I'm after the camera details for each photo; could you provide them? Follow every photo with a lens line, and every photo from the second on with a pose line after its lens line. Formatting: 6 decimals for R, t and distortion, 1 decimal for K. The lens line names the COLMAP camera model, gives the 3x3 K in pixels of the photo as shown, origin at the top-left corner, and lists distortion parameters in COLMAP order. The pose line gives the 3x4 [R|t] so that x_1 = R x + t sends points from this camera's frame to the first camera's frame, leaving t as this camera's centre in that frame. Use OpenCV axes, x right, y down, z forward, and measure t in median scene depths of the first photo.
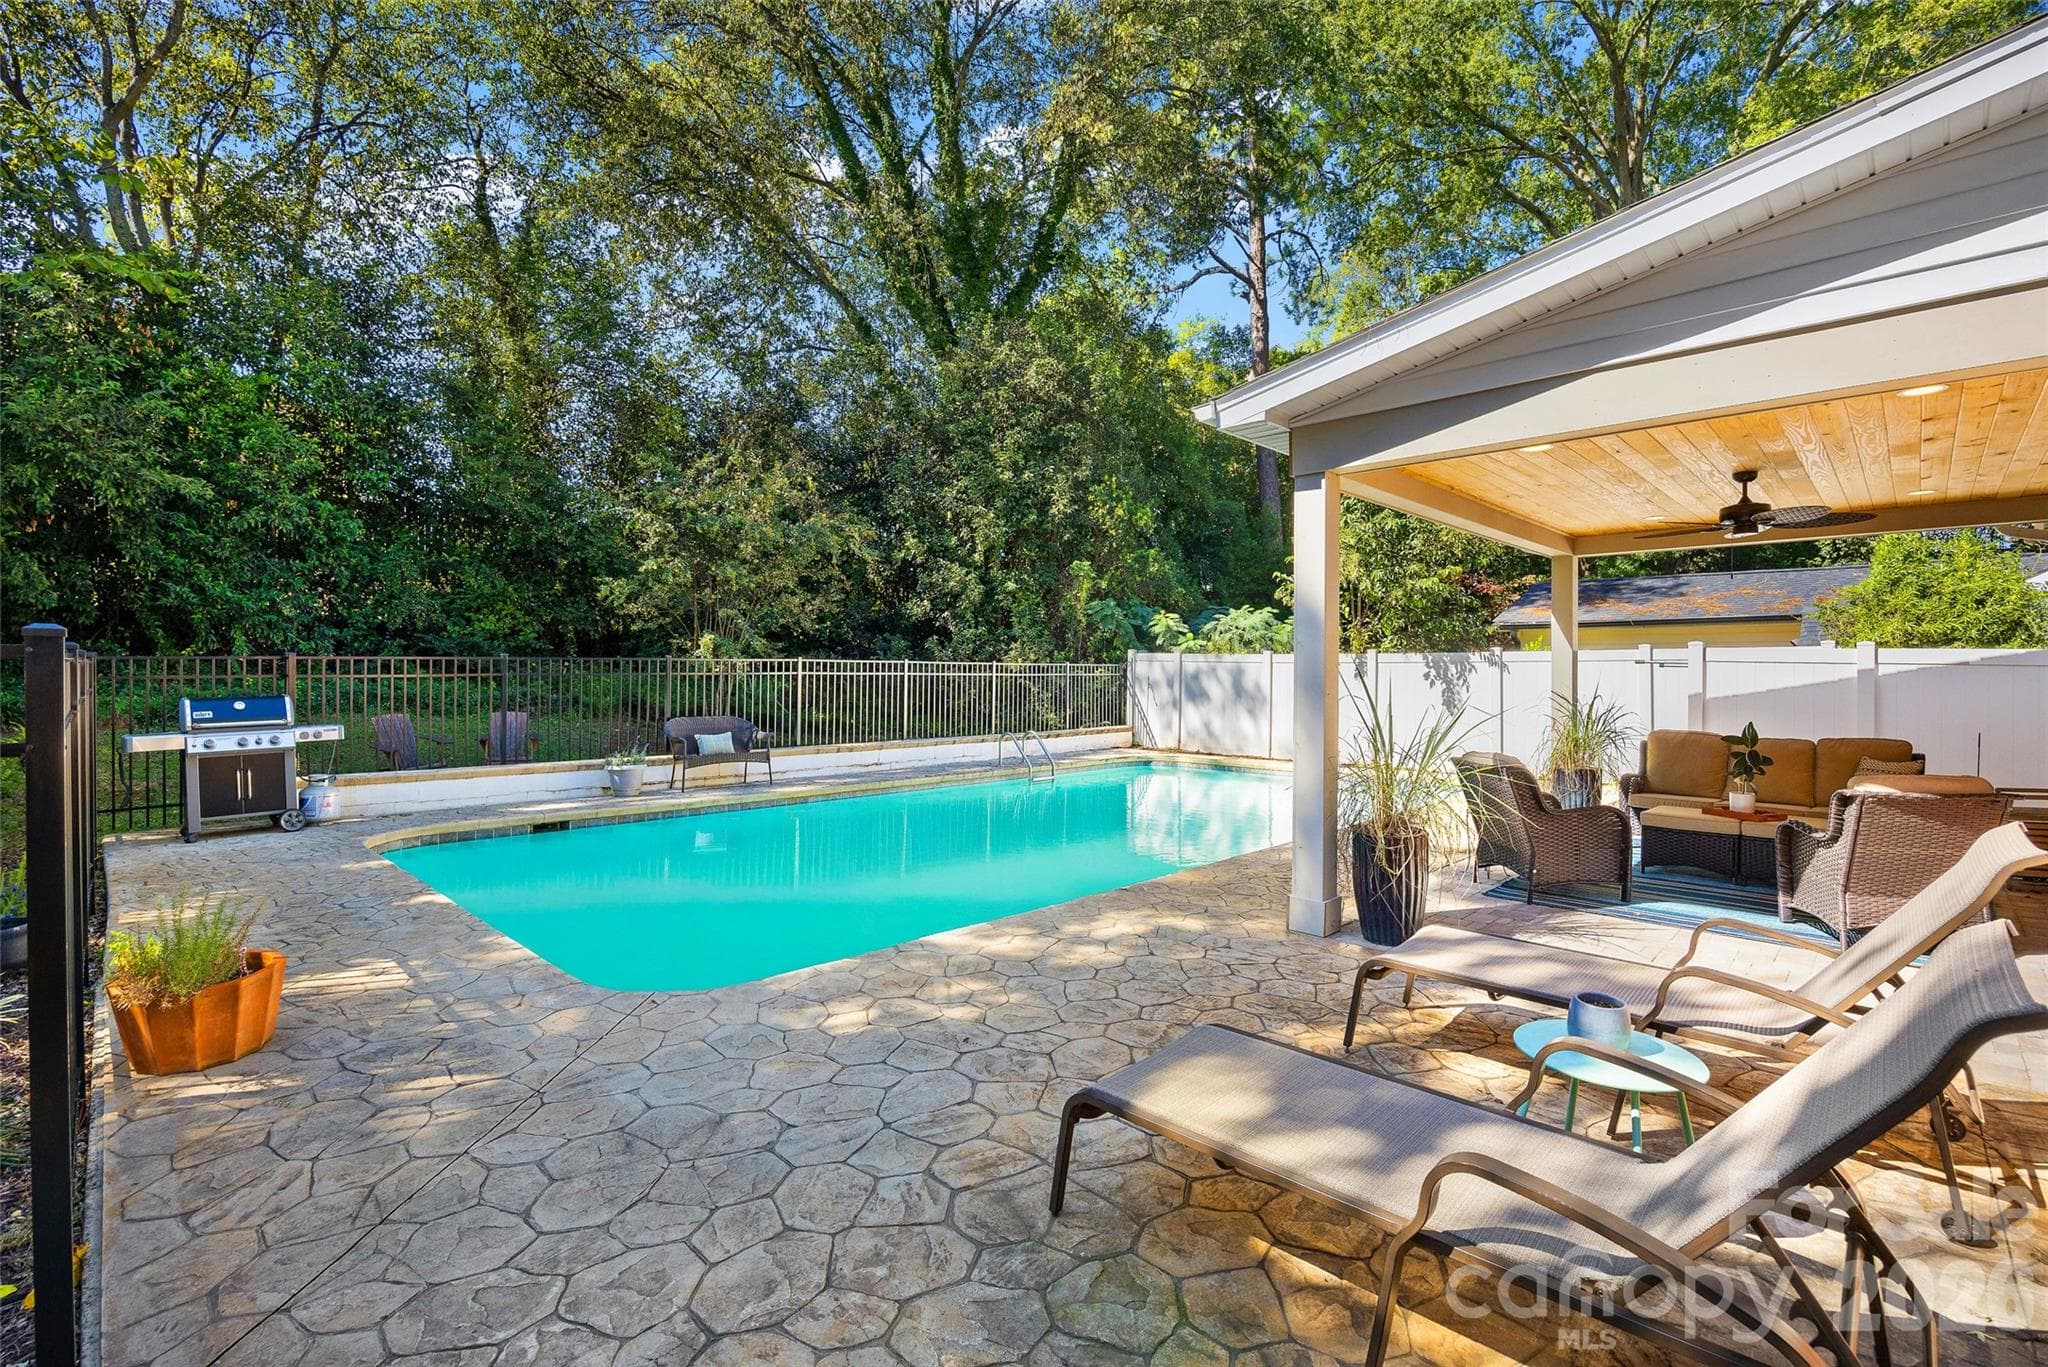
lens RADIAL K [[920.3, 0, 1028.2], [0, 920.3, 687.0], [0, 0, 1]] dist [-0.016062, 0.002437]
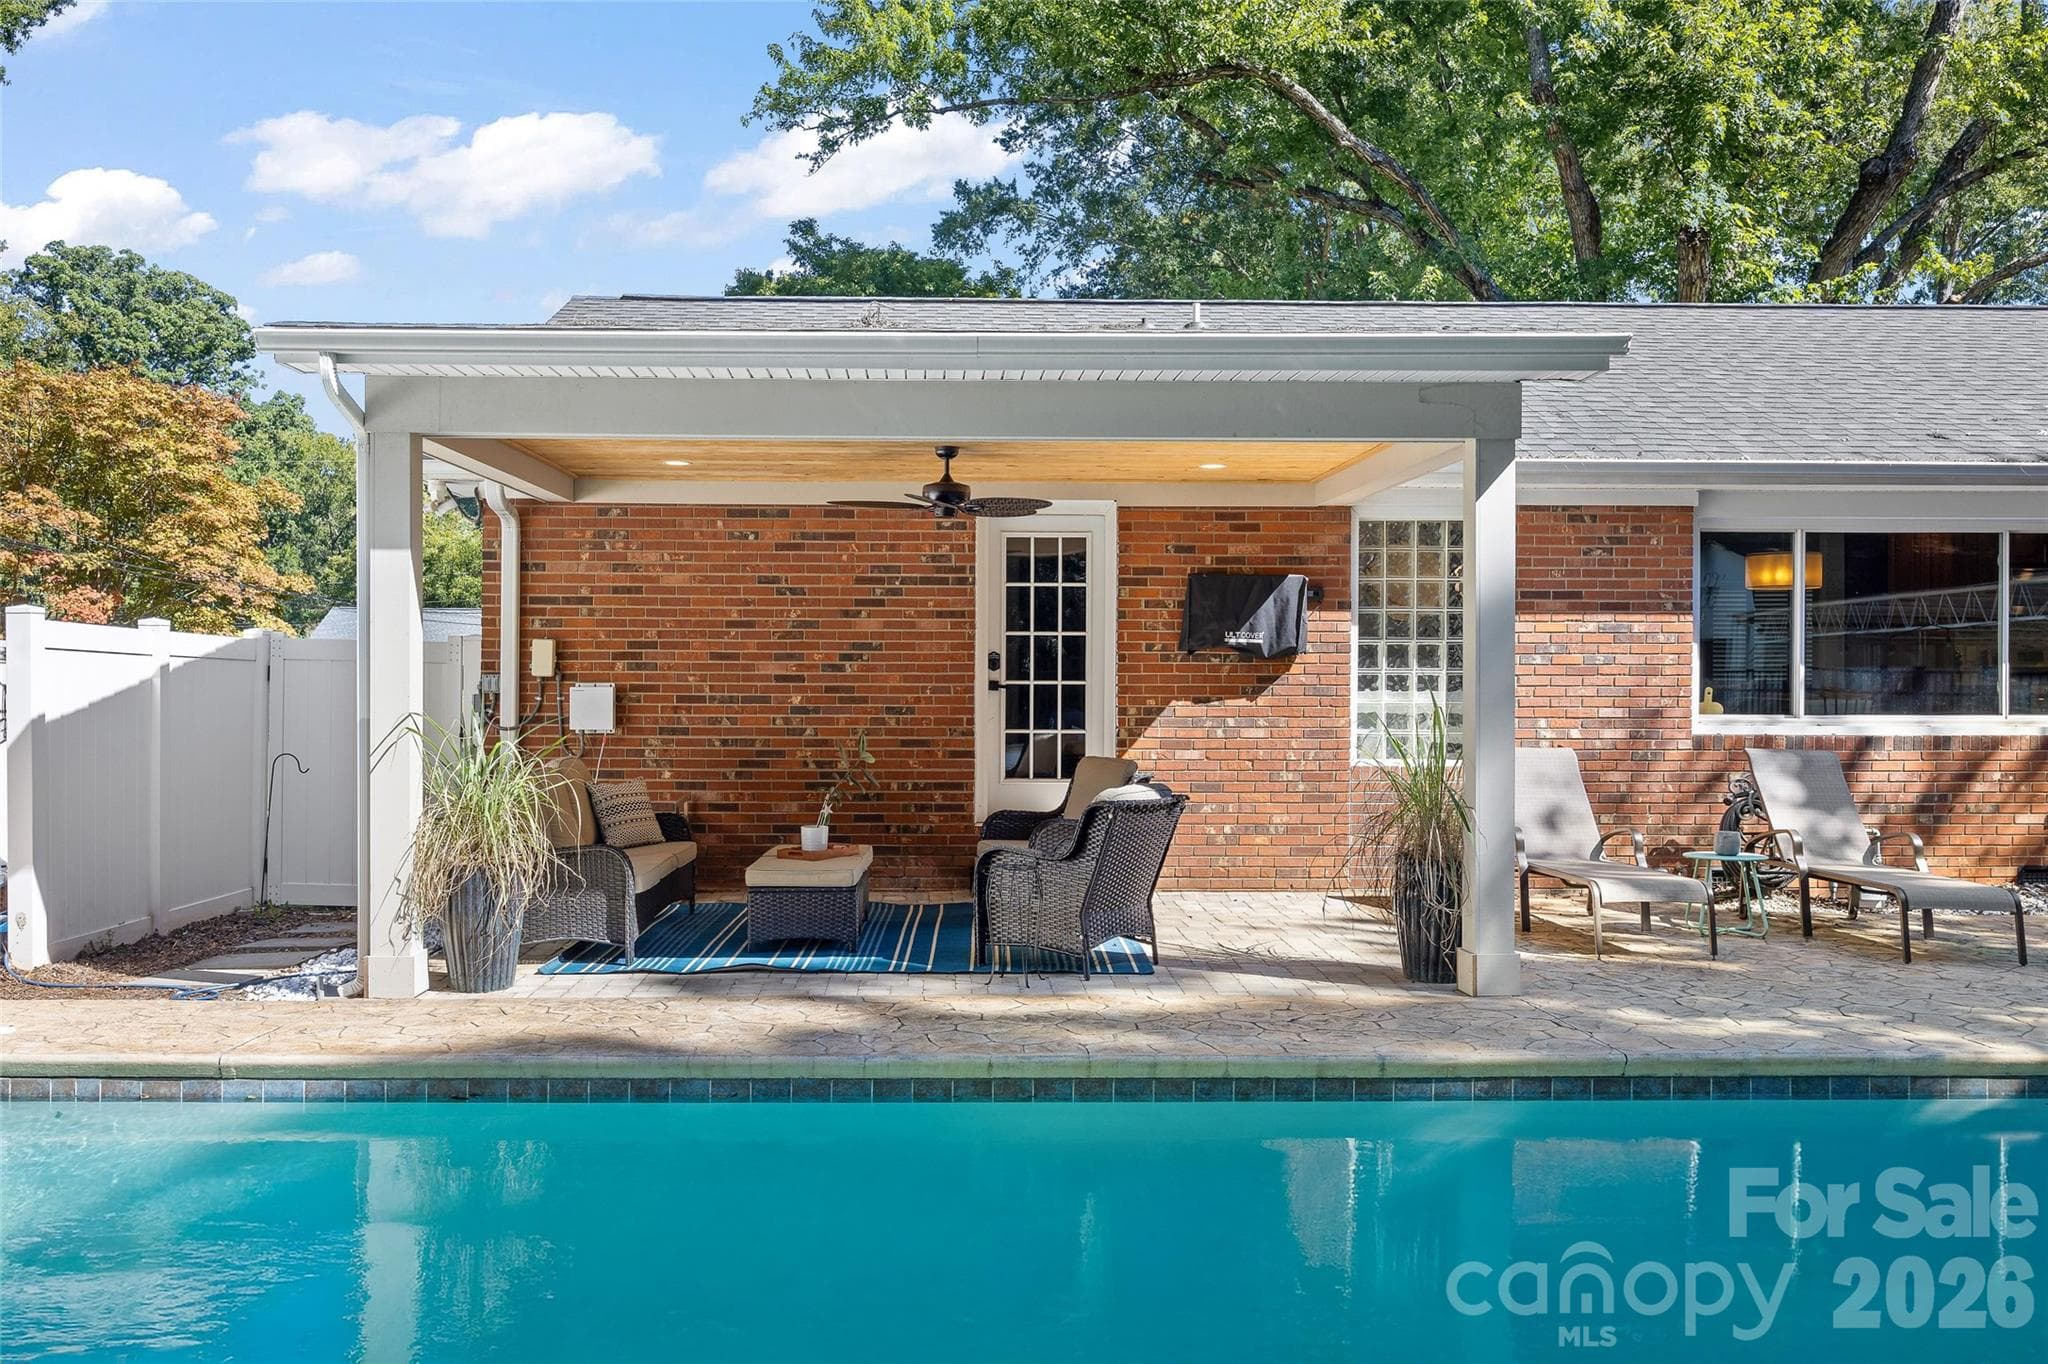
lens RADIAL K [[1694.5, 0, 988.8], [0, 1694.5, 667.3], [0, 0, 1]] dist [-0.009664, 0.008976]
pose [[-0.707347, -0.004770, 0.706850, -0.199754], [0.006841, 0.999884, 0.013593, -0.022162], [-0.706833, 0.014450, -0.707233, 1.072235]]
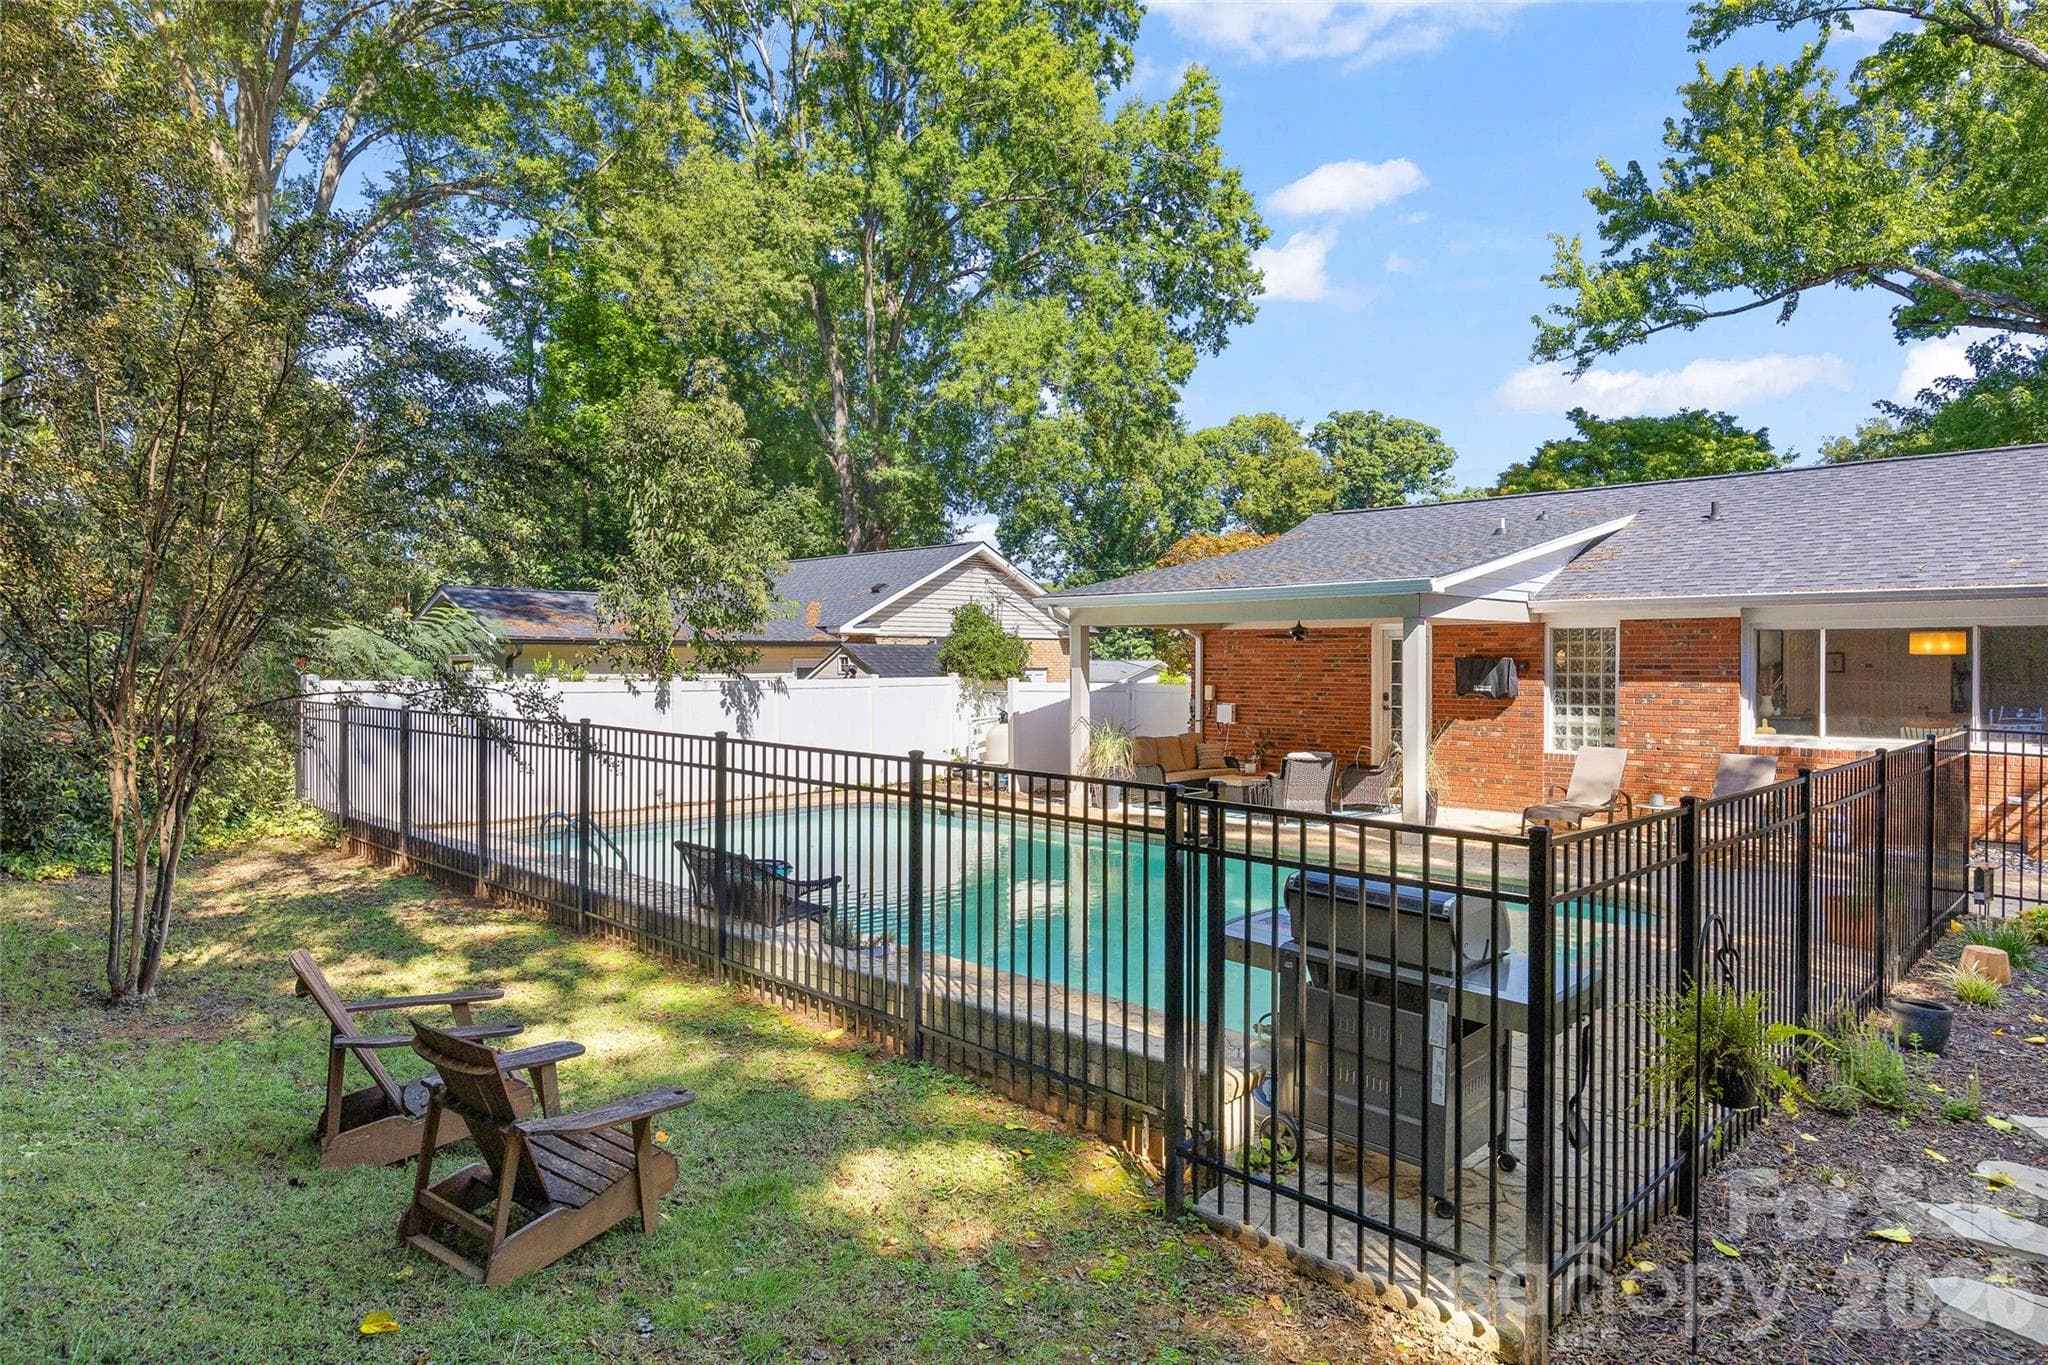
lens RADIAL K [[1202.6, 0, 1017.6], [0, 1202.6, 662.0], [0, 0, 1]] dist [-0.001281, 0.000075]
pose [[0.016010, -0.002639, 0.999868, -1.036925], [0.015199, 0.999882, 0.002396, -0.066805], [-0.999756, 0.015159, 0.016049, 0.815725]]
